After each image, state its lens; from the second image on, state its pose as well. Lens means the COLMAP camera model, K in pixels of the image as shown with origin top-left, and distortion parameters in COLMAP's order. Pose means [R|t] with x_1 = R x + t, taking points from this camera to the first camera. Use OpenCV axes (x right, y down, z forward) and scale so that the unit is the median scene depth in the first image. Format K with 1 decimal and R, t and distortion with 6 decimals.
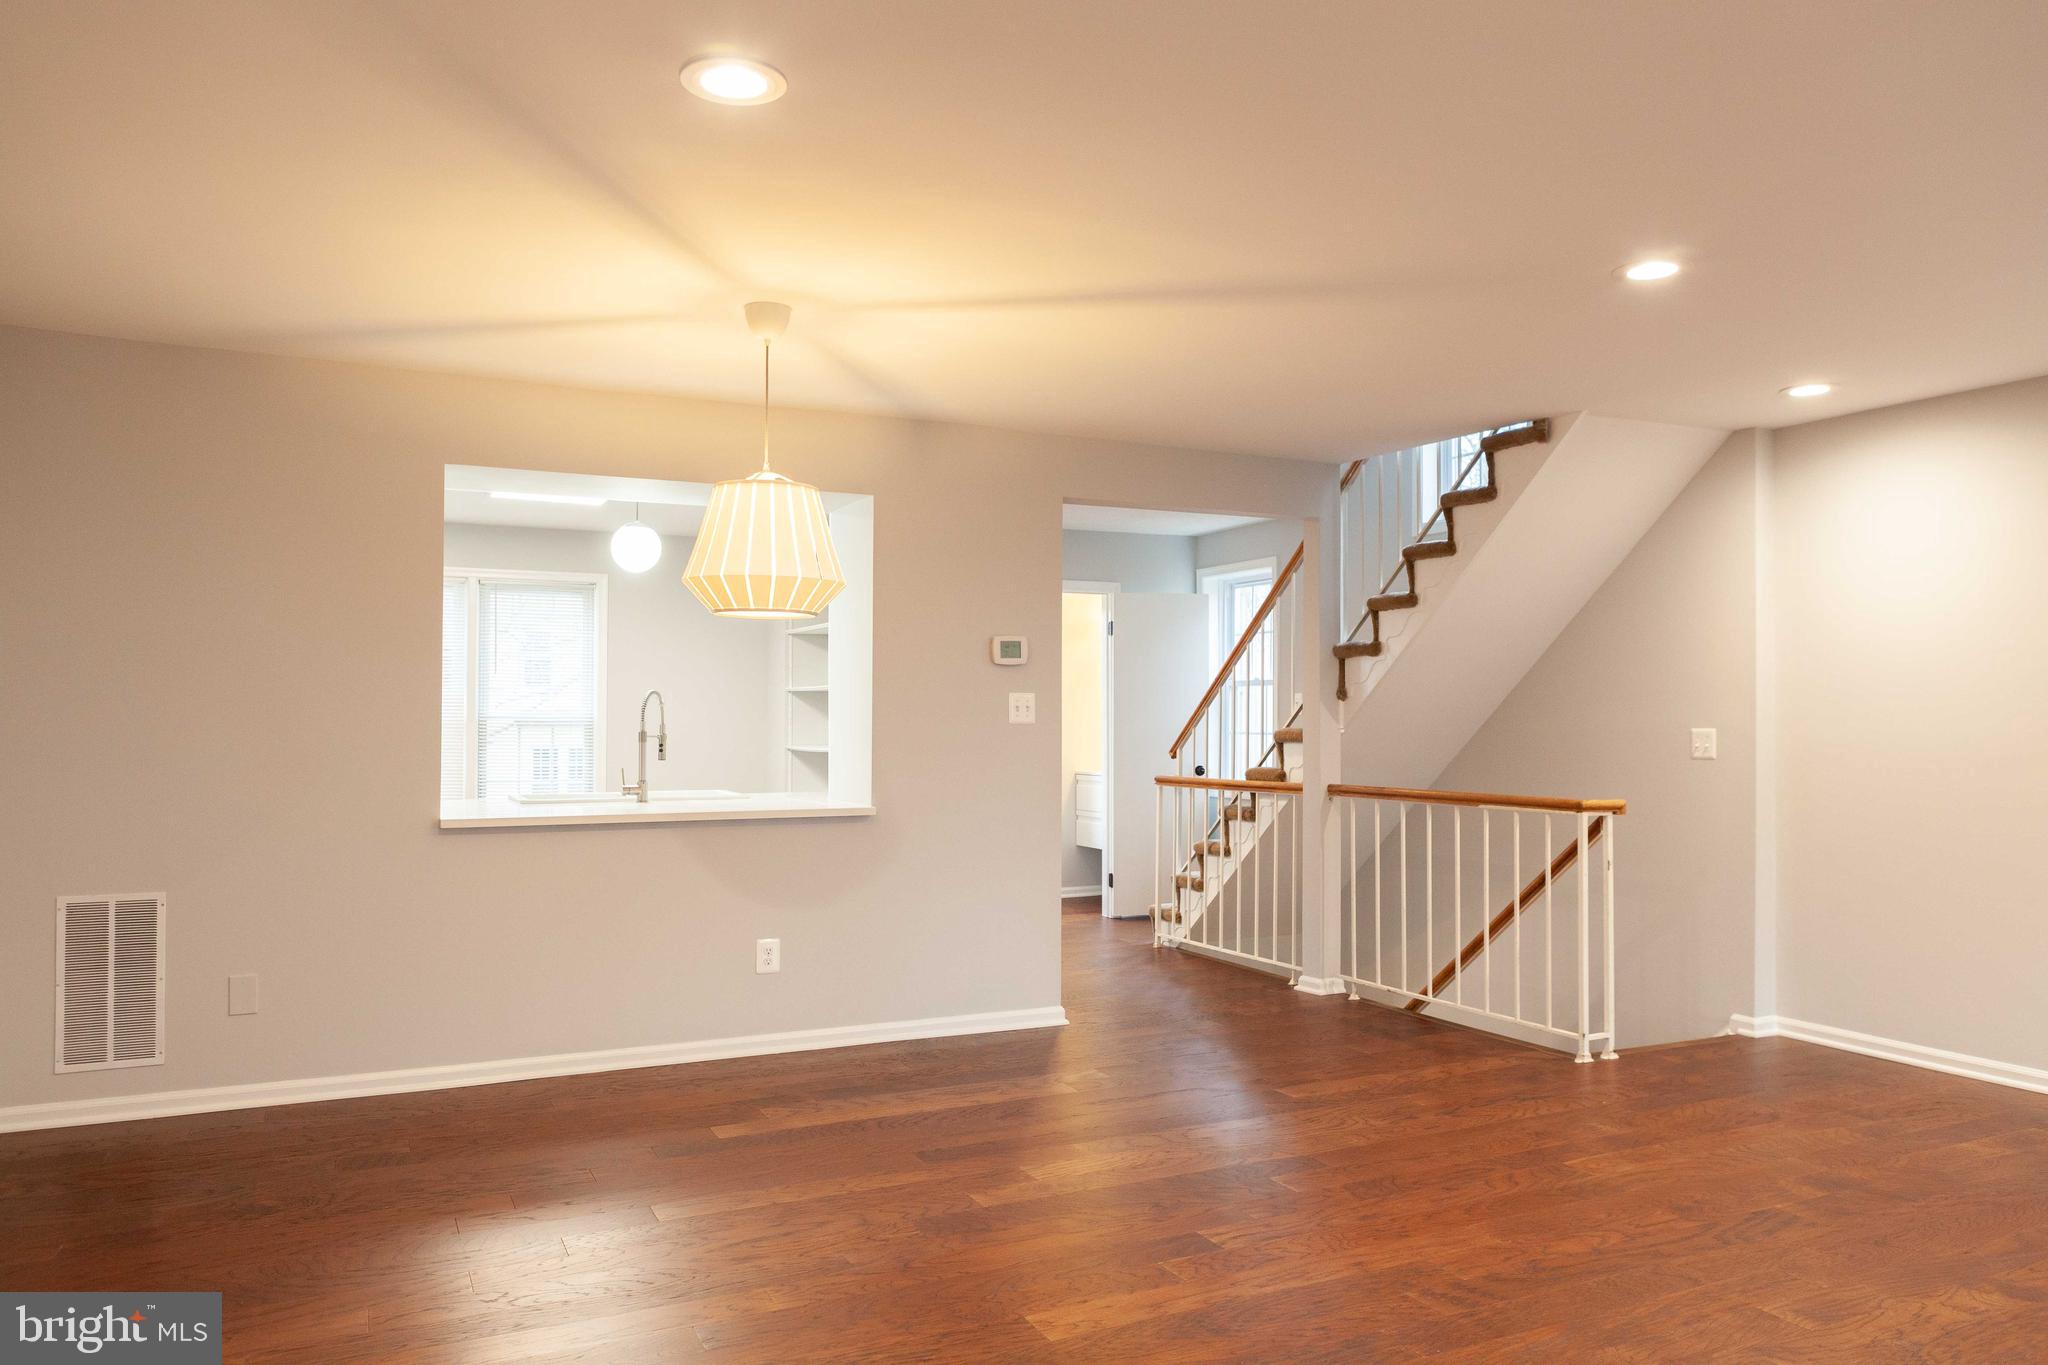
lens RADIAL K [[1425.0, 0, 1024.0], [0, 1425.0, 682.5], [0, 0, 1]] dist [-0.003376, -0.001644]
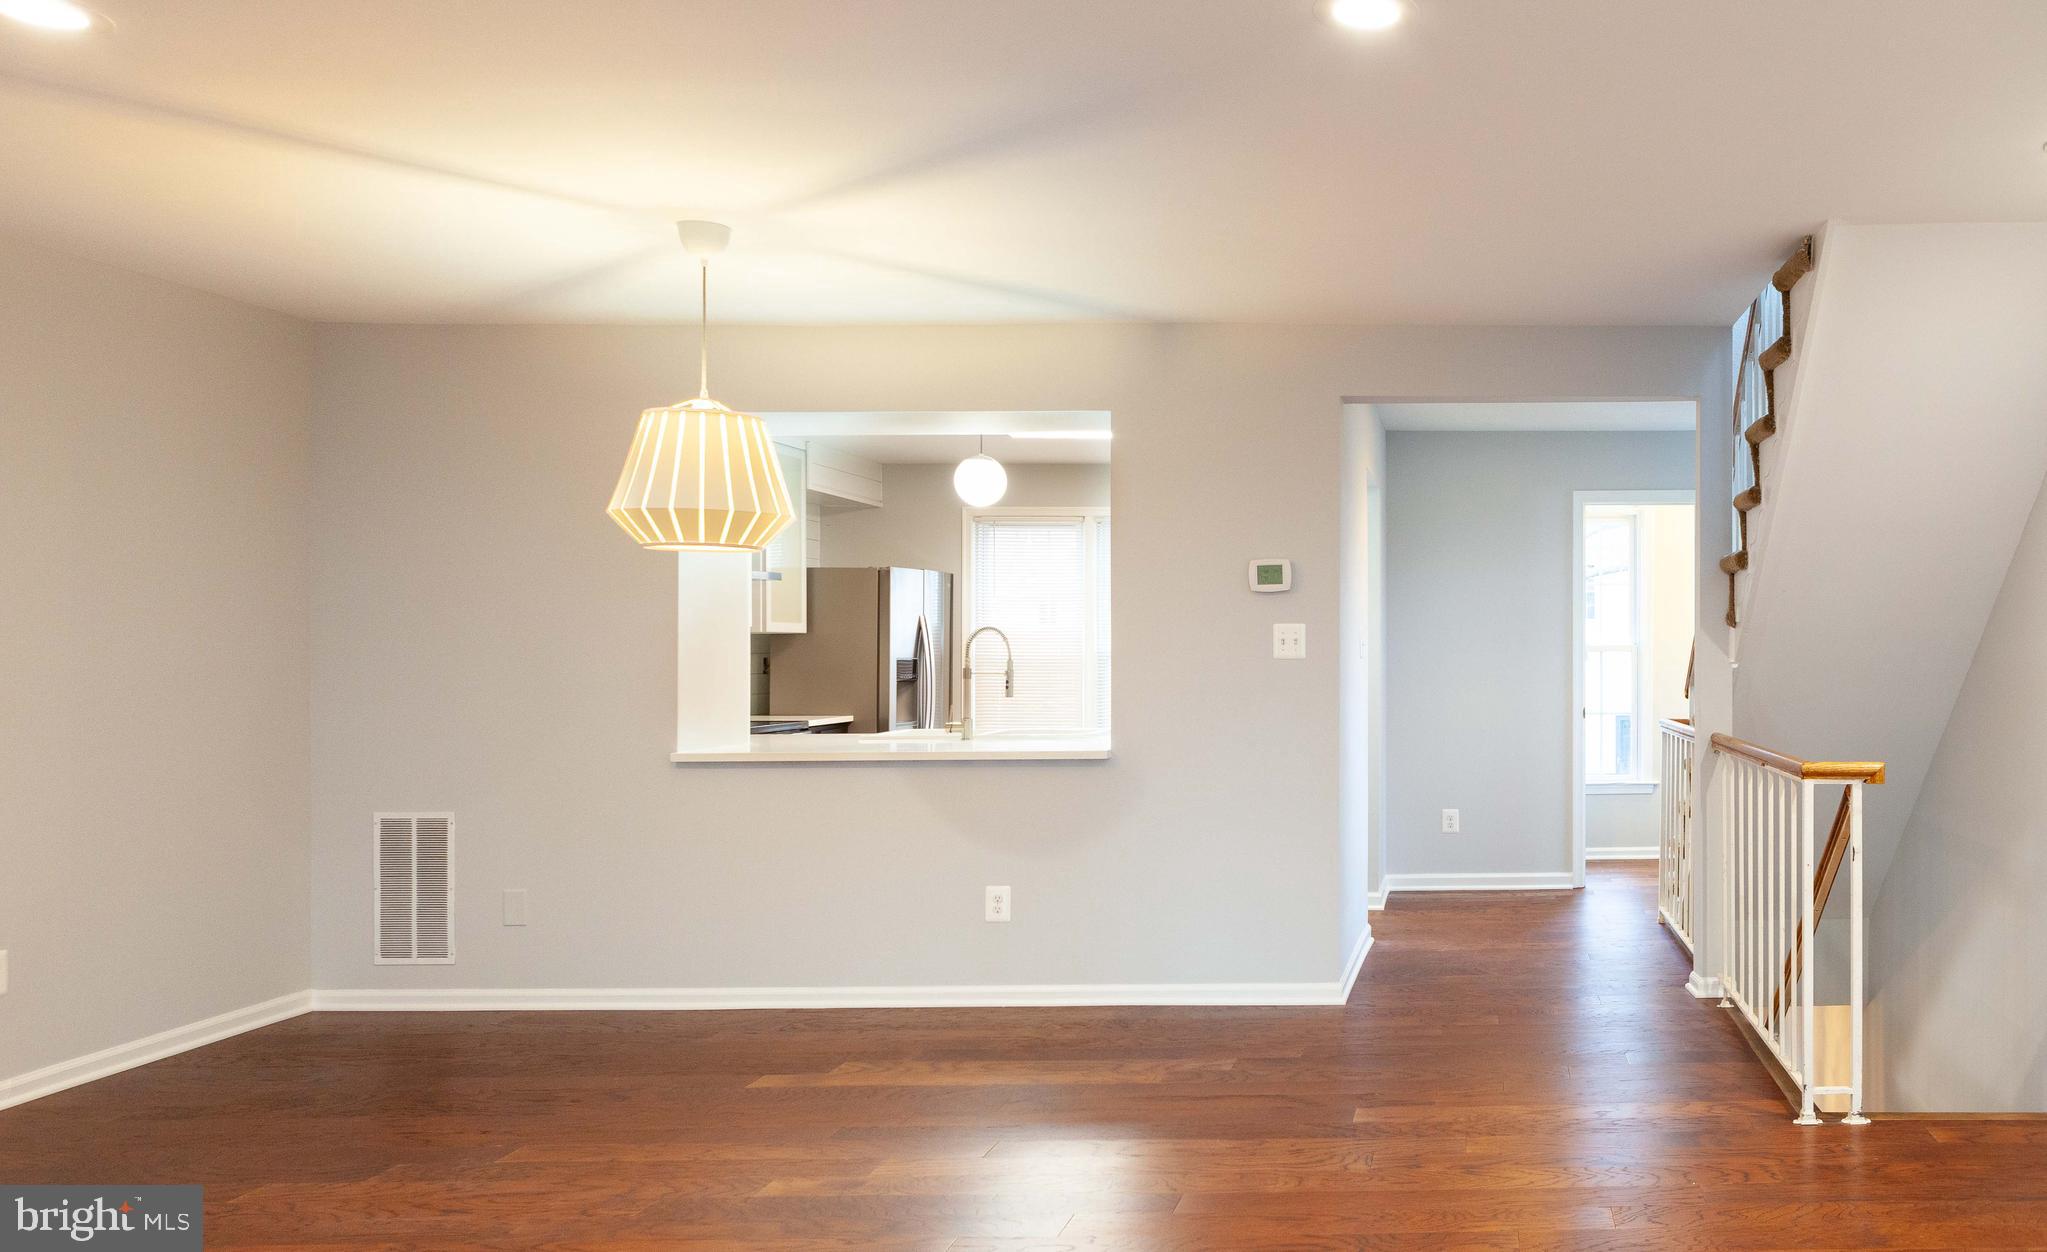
lens RADIAL K [[1483.4, 0, 1023.5], [0, 1483.4, 626.0], [0, 0, 1]] dist [-0.007028, -0.003362]
pose [[0.904160, -0.014278, -0.426955, 0.312788], [0.017325, 0.999845, 0.003254, 0.003835], [0.426842, -0.010339, 0.904267, 0.134347]]
